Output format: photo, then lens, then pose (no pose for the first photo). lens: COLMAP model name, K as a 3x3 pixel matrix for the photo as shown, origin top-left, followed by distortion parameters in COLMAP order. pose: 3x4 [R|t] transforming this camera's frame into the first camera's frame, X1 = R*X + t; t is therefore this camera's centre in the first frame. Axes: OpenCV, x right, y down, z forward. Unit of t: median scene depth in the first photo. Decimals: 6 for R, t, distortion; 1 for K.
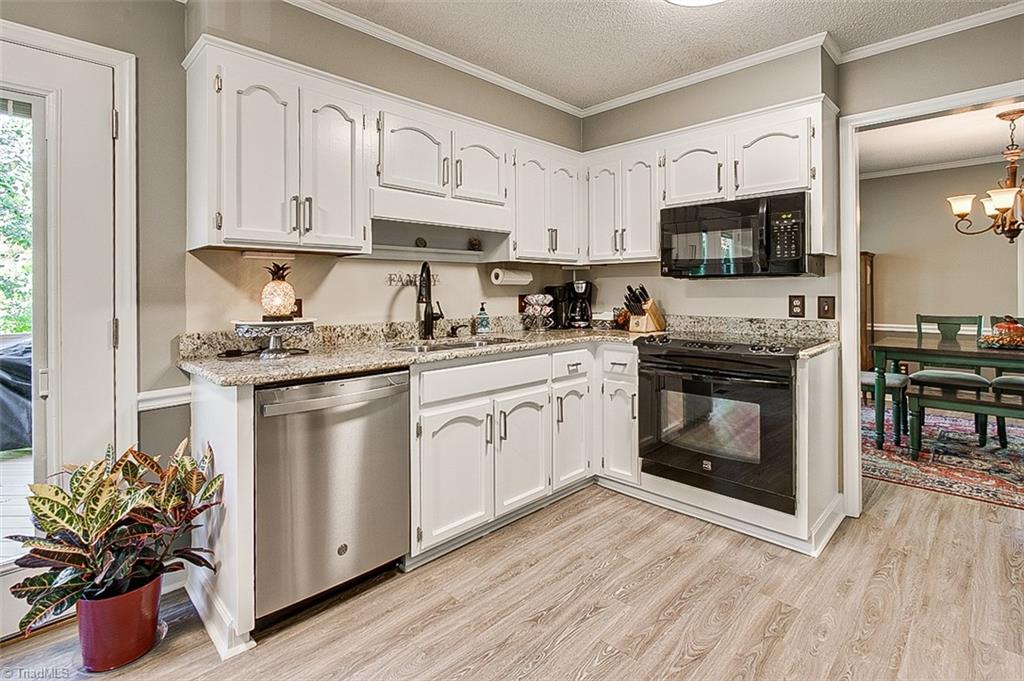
lens RADIAL K [[497.4, 0, 507.0], [0, 497.4, 289.1], [0, 0, 1]] dist [-0.003180, 0.000202]
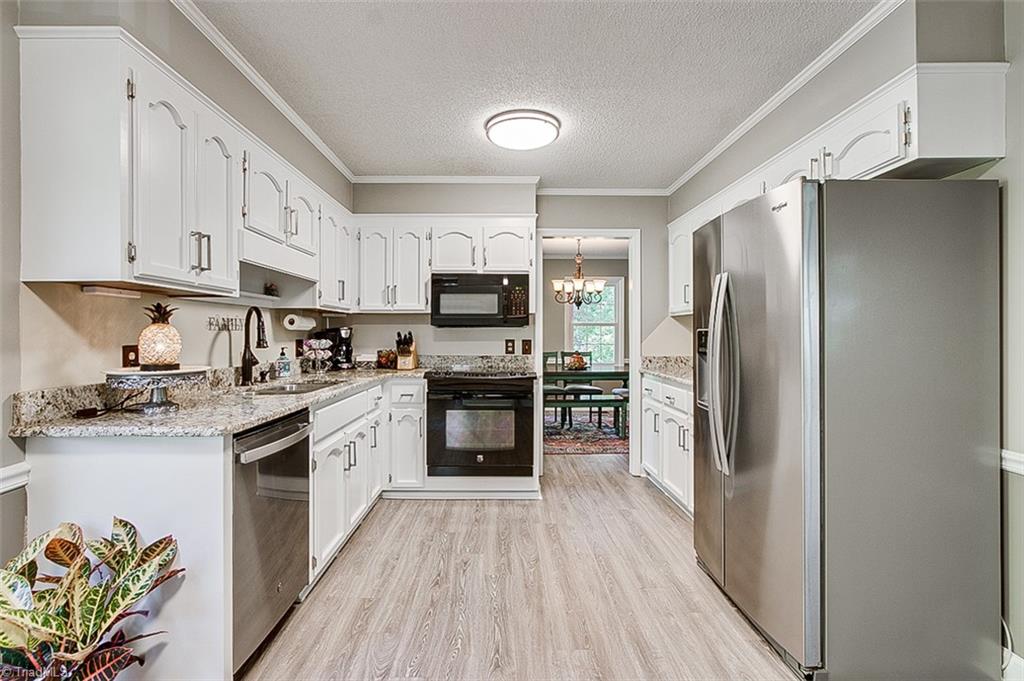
lens RADIAL K [[481.5, 0, 509.8], [0, 481.5, 334.3], [0, 0, 1]] dist [0.001135, 0.000353]
pose [[0.695808, 0.005374, 0.718208, -0.501918], [-0.005024, 0.999984, -0.002614, 0.000477], [-0.718211, -0.001790, 0.695824, -0.024549]]
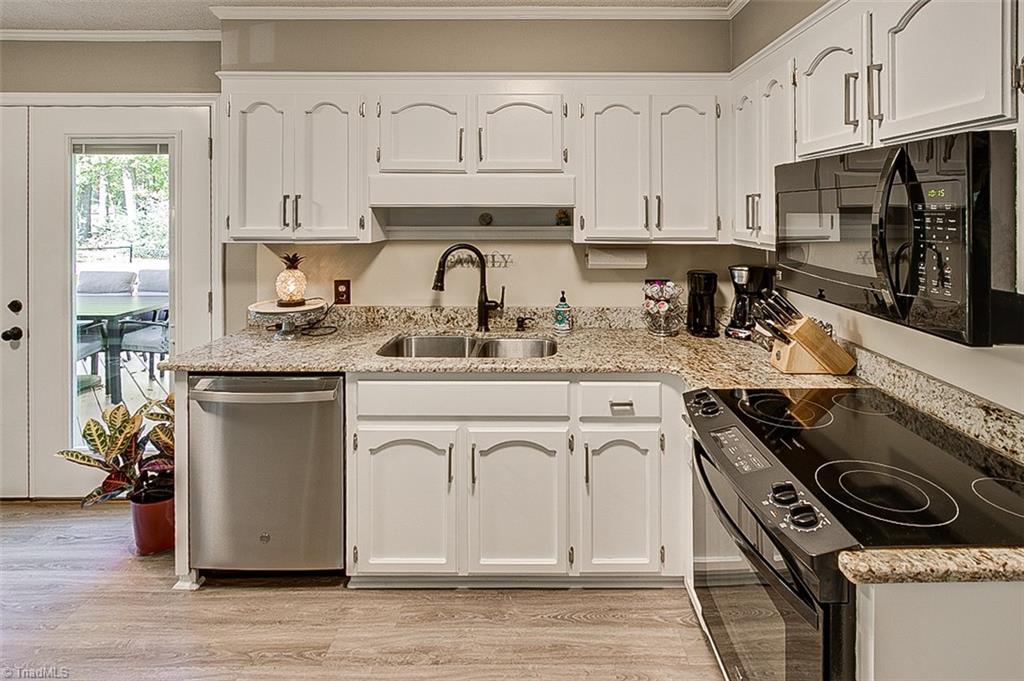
lens RADIAL K [[515.9, 0, 541.2], [0, 515.9, 209.0], [0, 0, 1]] dist [-0.002580, -0.000383]
pose [[0.711915, 0.008590, -0.702213, 0.587115], [-0.006711, 0.999963, 0.005429, -0.126507], [0.702233, 0.000847, 0.711946, 0.442929]]
